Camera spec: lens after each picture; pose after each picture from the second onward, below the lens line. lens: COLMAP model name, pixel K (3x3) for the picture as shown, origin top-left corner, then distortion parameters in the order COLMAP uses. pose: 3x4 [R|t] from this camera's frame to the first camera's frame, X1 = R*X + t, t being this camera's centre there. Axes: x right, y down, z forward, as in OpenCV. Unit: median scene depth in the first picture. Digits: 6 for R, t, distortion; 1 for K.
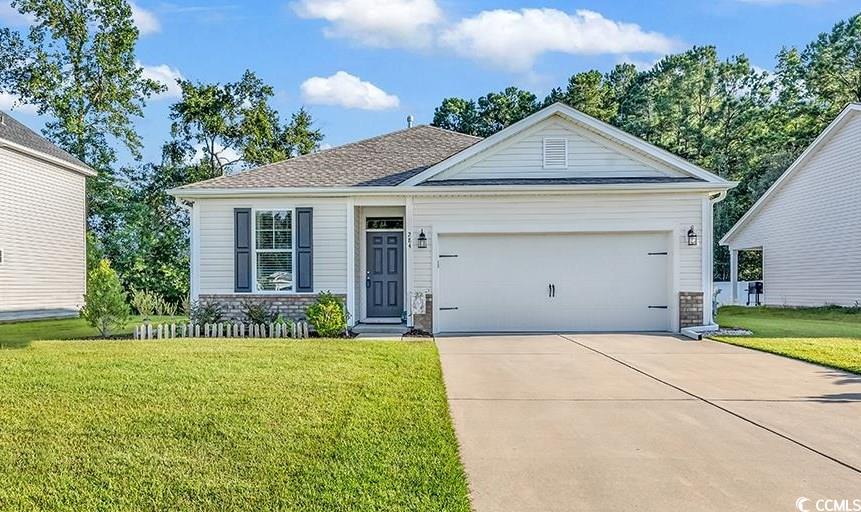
lens RADIAL K [[651.4, 0, 430.6], [0, 651.4, 263.7], [0, 0, 1]] dist [0.008394, -0.000036]
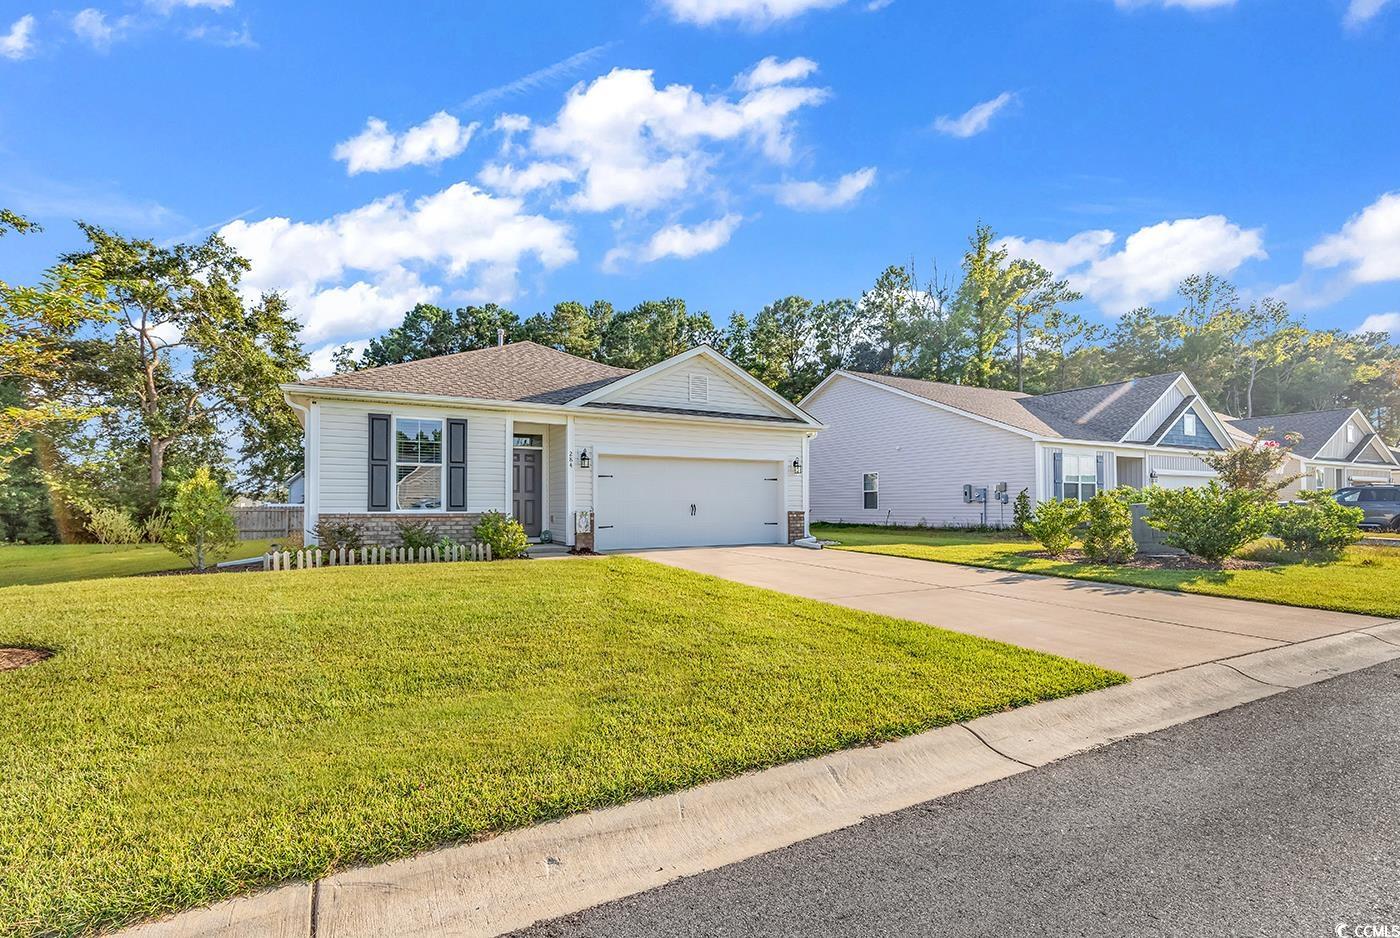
lens RADIAL K [[643.5, 0, 699.8], [0, 643.5, 472.1], [0, 0, 1]] dist [-0.000288, -0.001891]
pose [[0.848965, 0.032759, 0.527432, -0.374211], [-0.022123, 0.999405, -0.026464, 0.005195], [-0.527985, 0.010799, 0.849185, 0.050895]]
